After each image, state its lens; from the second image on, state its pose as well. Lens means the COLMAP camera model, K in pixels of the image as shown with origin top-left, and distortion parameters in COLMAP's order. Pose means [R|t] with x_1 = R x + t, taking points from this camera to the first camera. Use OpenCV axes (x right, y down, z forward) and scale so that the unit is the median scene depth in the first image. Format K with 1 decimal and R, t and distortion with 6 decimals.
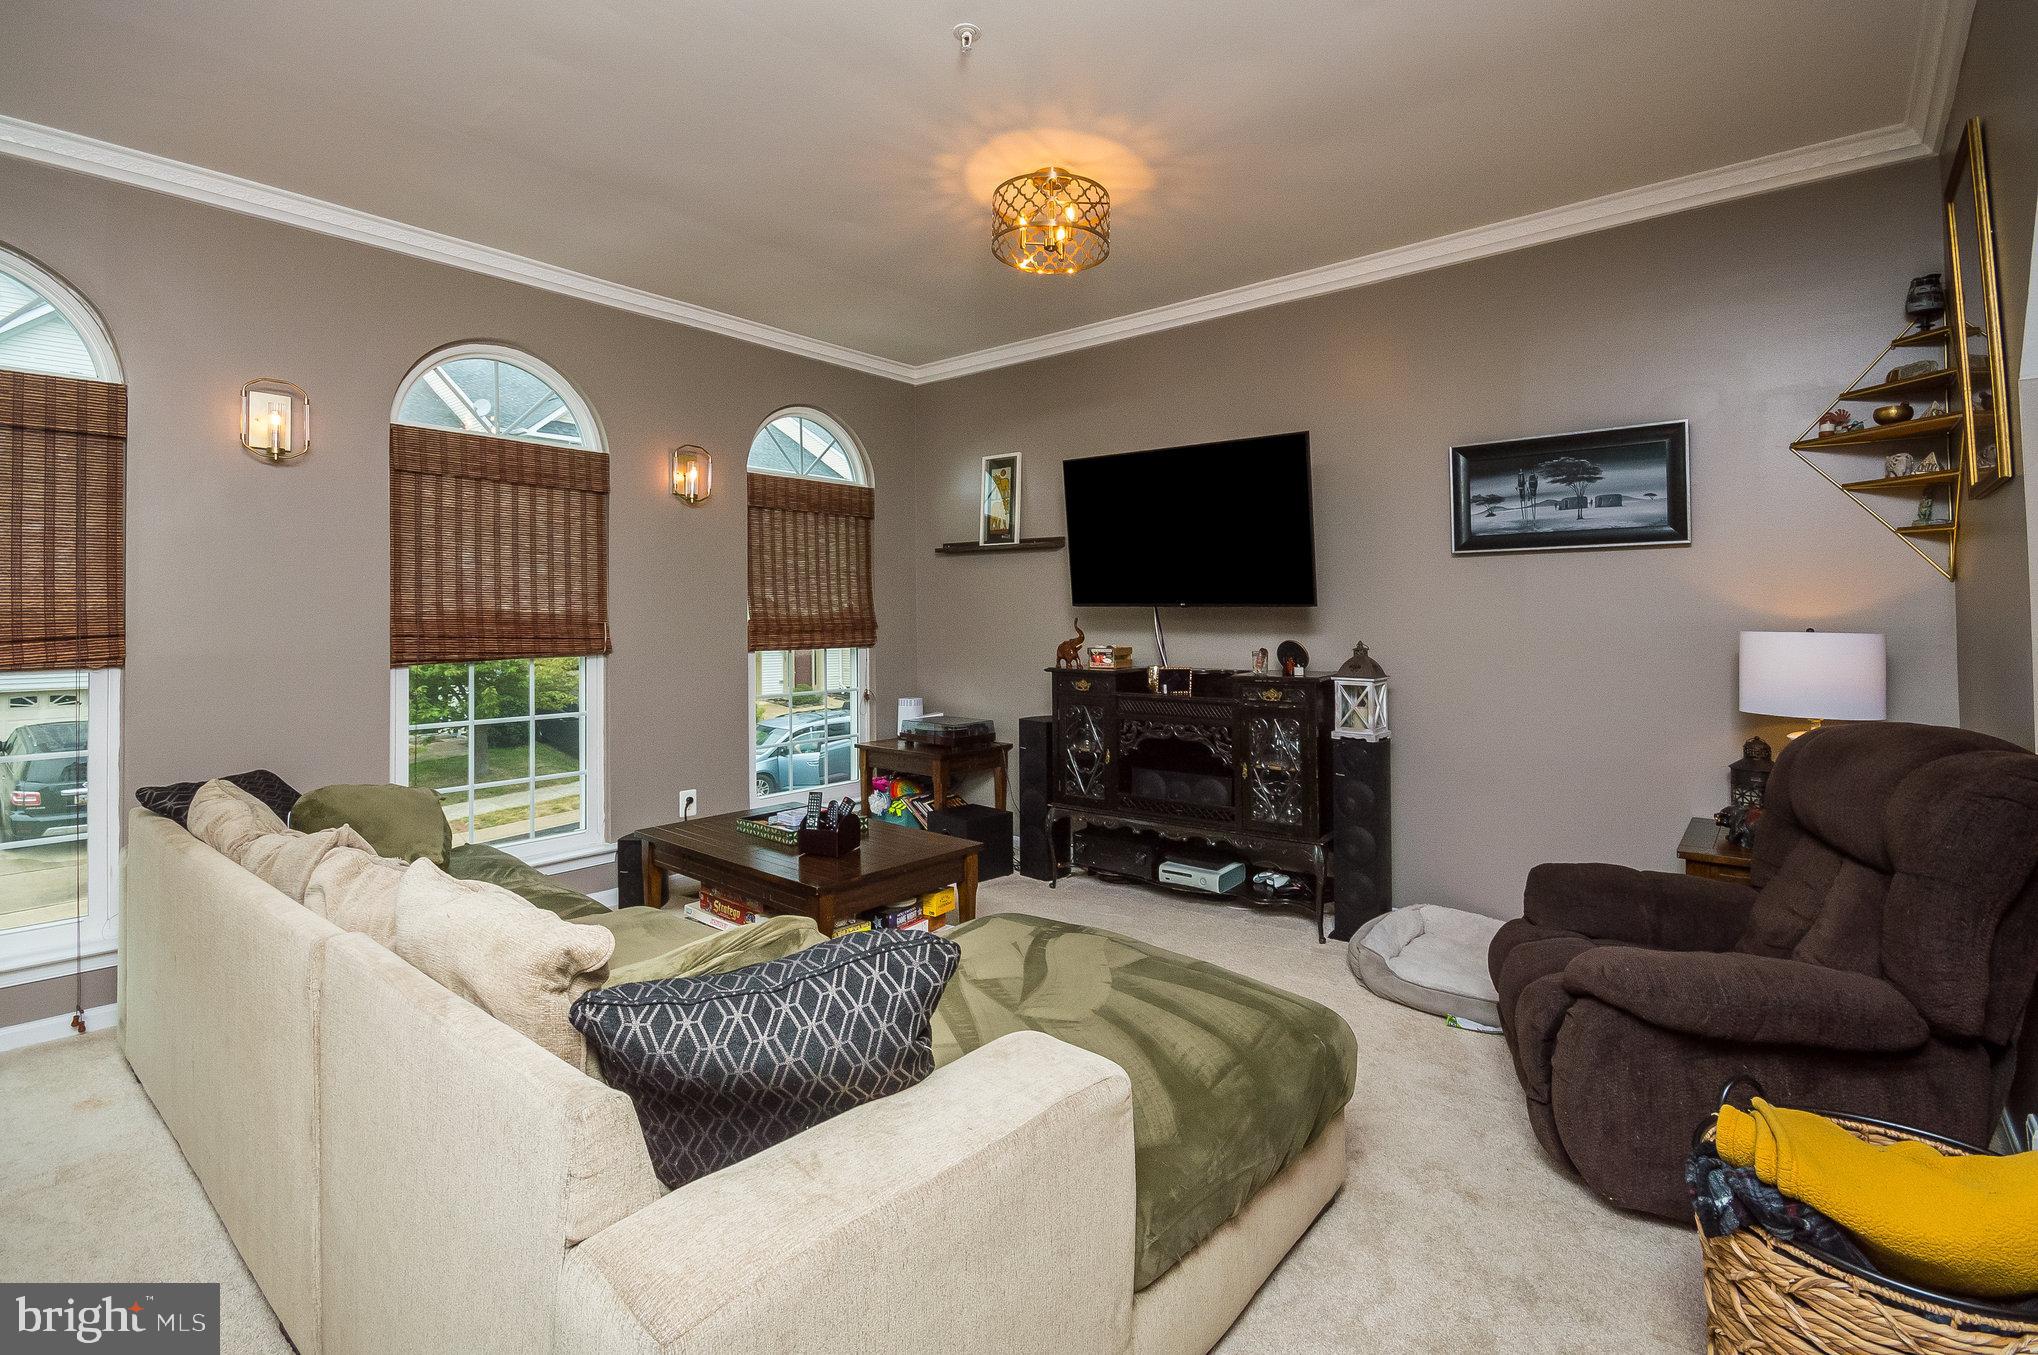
lens RADIAL K [[959.4, 0, 1016.8], [0, 959.4, 606.0], [0, 0, 1]] dist [0.000537, 0.000197]
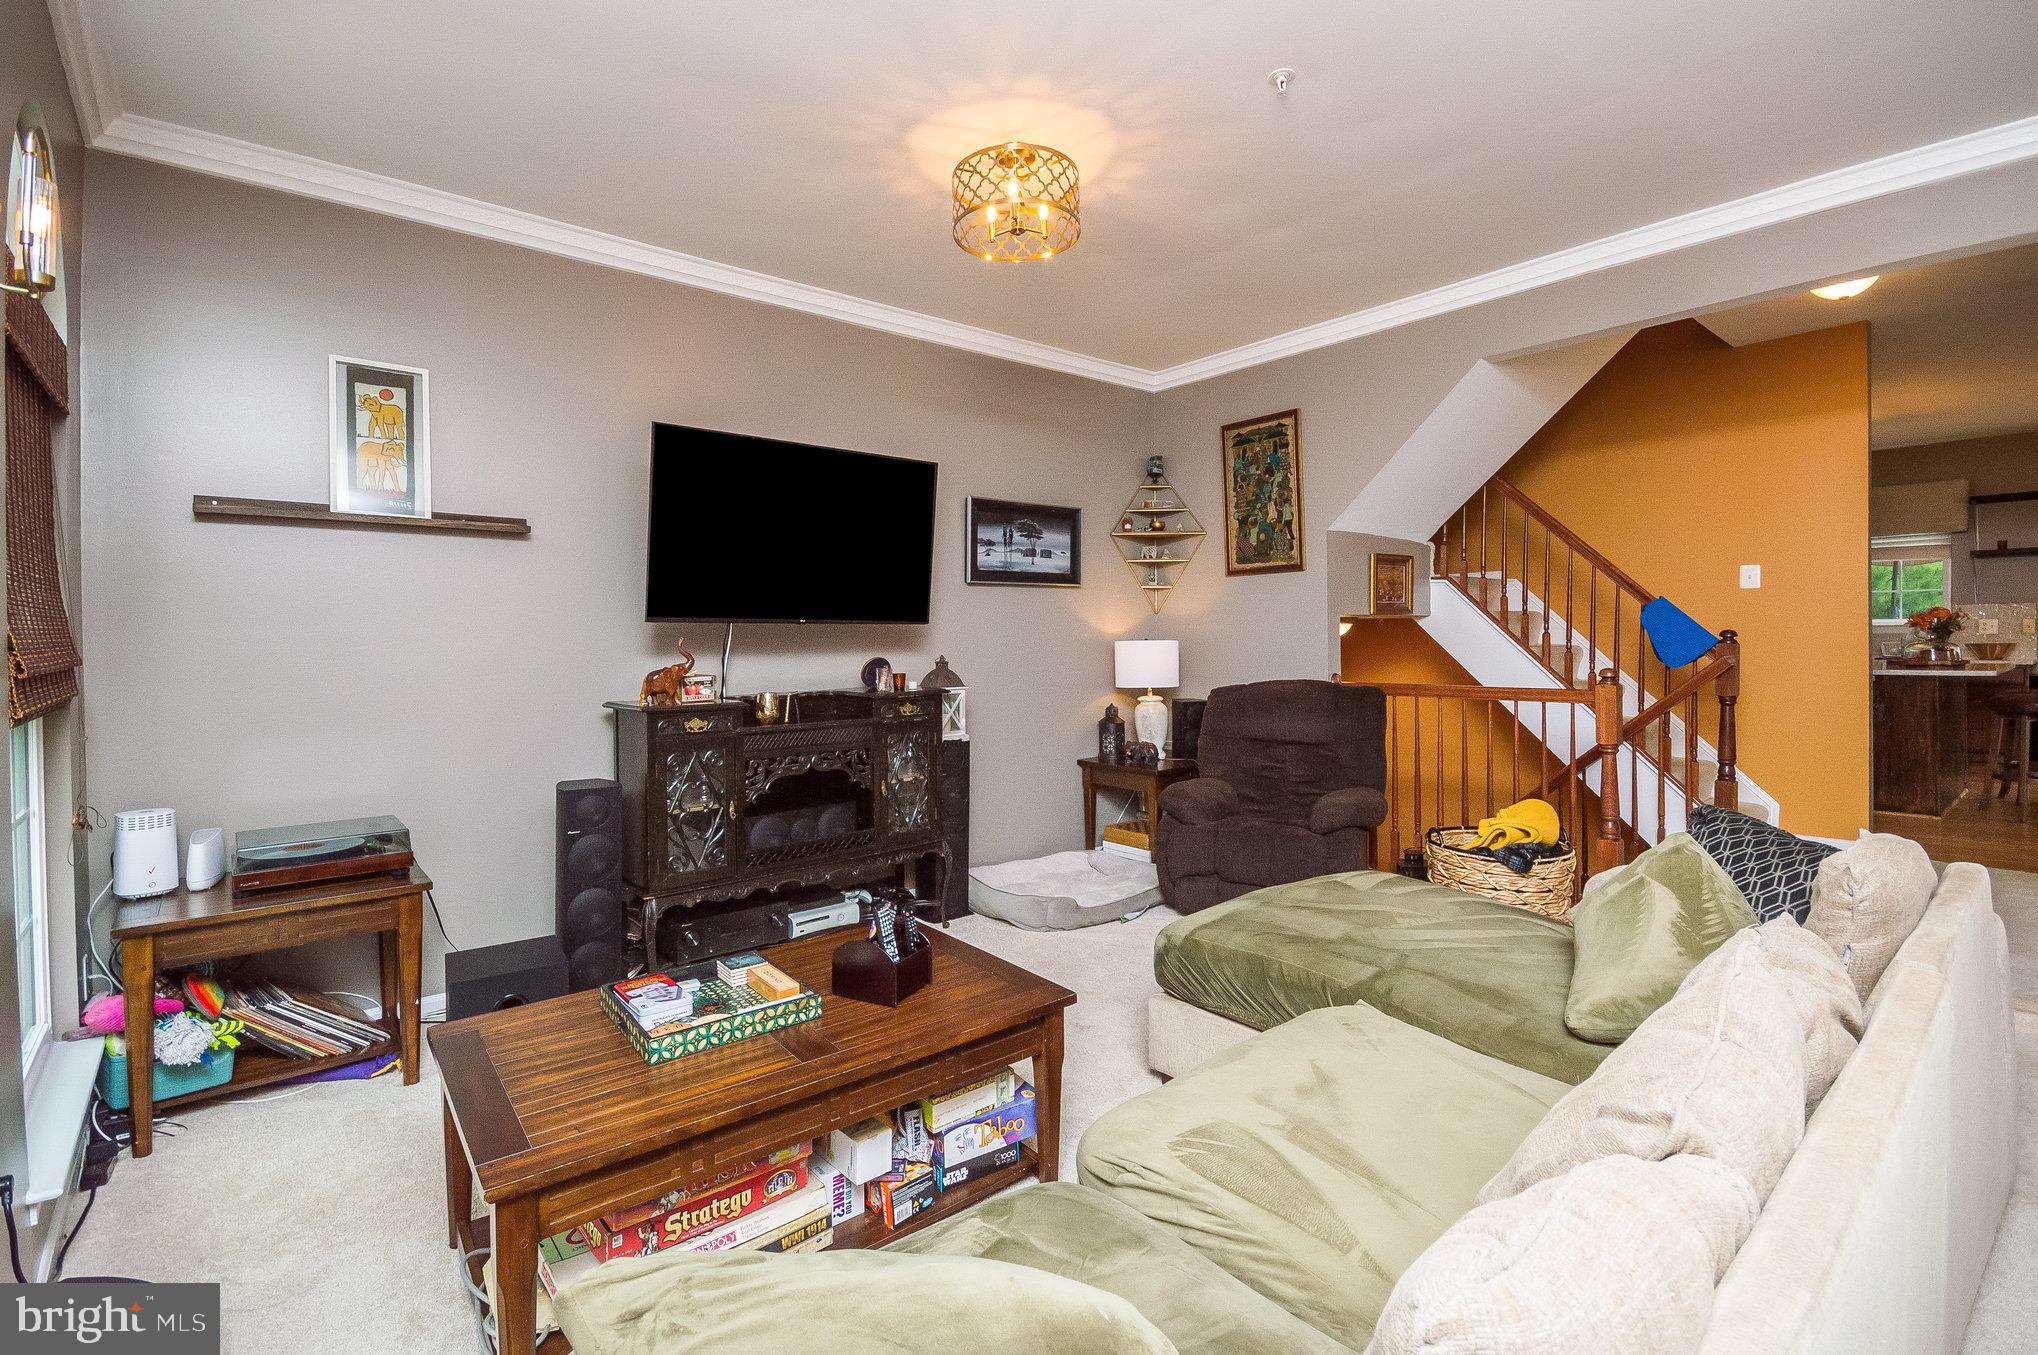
lens RADIAL K [[936.1, 0, 1016.5], [0, 936.1, 651.9], [0, 0, 1]] dist [-0.000974, -0.000046]
pose [[0.173401, -0.016486, 0.984713, -0.739211], [0.001219, 0.999863, 0.016525, 0.014733], [-0.984851, -0.001665, 0.173397, 0.742777]]
